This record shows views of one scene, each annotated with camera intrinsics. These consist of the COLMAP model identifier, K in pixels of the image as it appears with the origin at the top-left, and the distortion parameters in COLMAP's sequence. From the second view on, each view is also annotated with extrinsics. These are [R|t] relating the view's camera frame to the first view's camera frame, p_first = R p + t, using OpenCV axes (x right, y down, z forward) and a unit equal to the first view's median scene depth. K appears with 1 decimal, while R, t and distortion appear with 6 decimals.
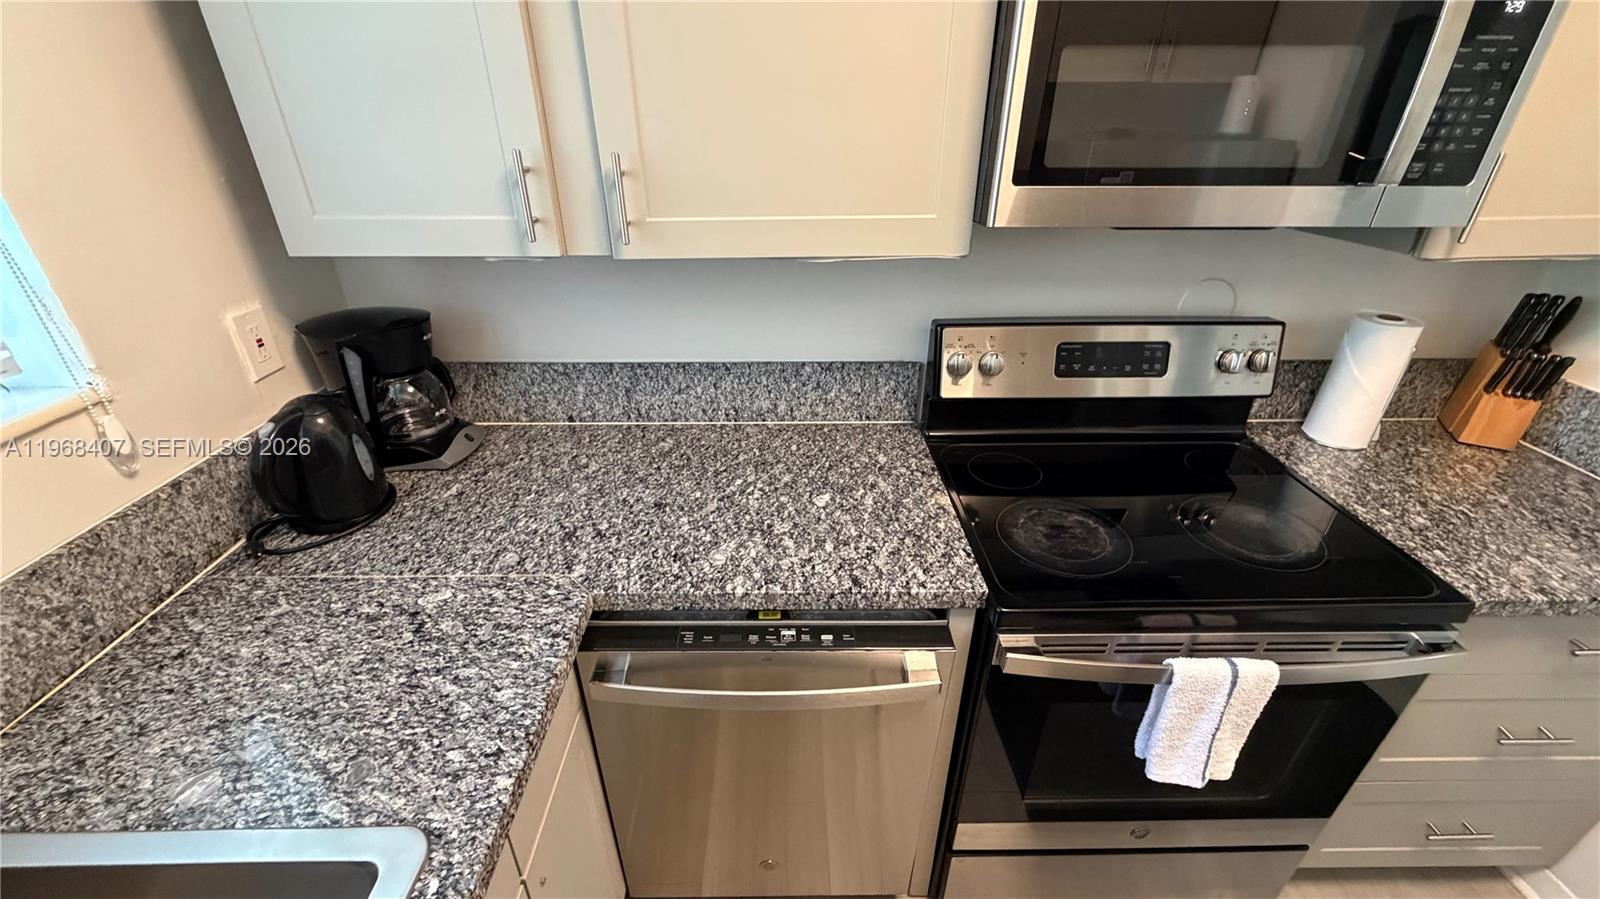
lens RADIAL K [[634.9, 0, 796.8], [0, 634.9, 449.5], [0, 0, 1]] dist [0.001717, 0.000258]
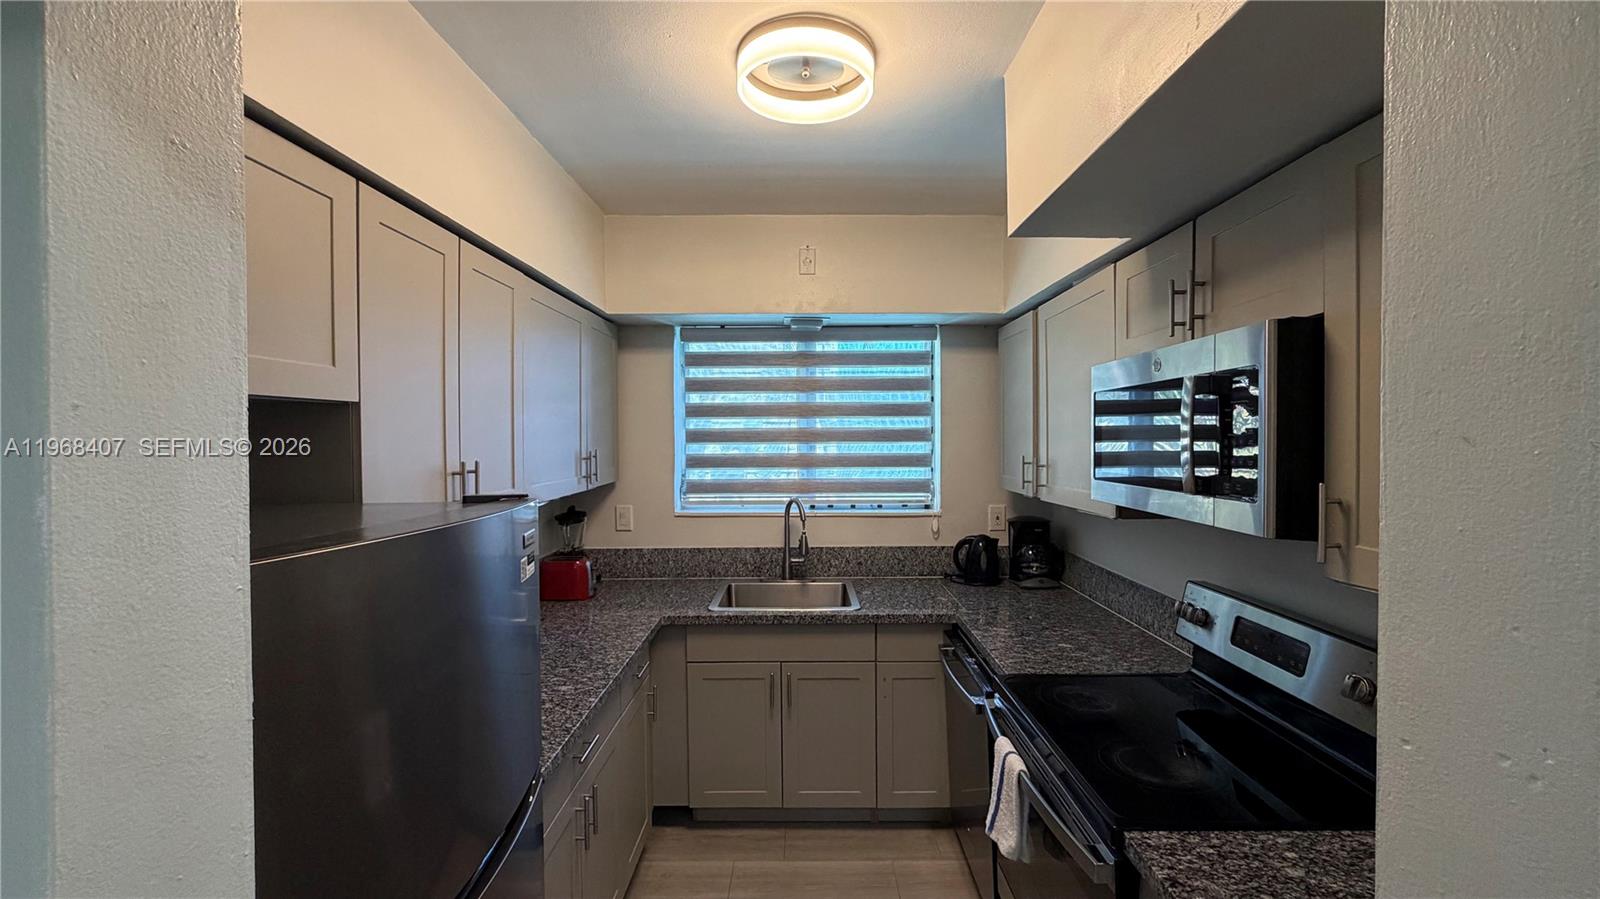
lens RADIAL K [[634.9, 0, 797.1], [0, 634.9, 453.6], [0, 0, 1]] dist [0.001717, 0.000258]
pose [[-0.031619, 0.023273, -0.999229, 1.732187], [-0.457702, 0.888410, 0.035175, -0.107390], [0.888543, 0.458461, -0.017439, 0.152634]]
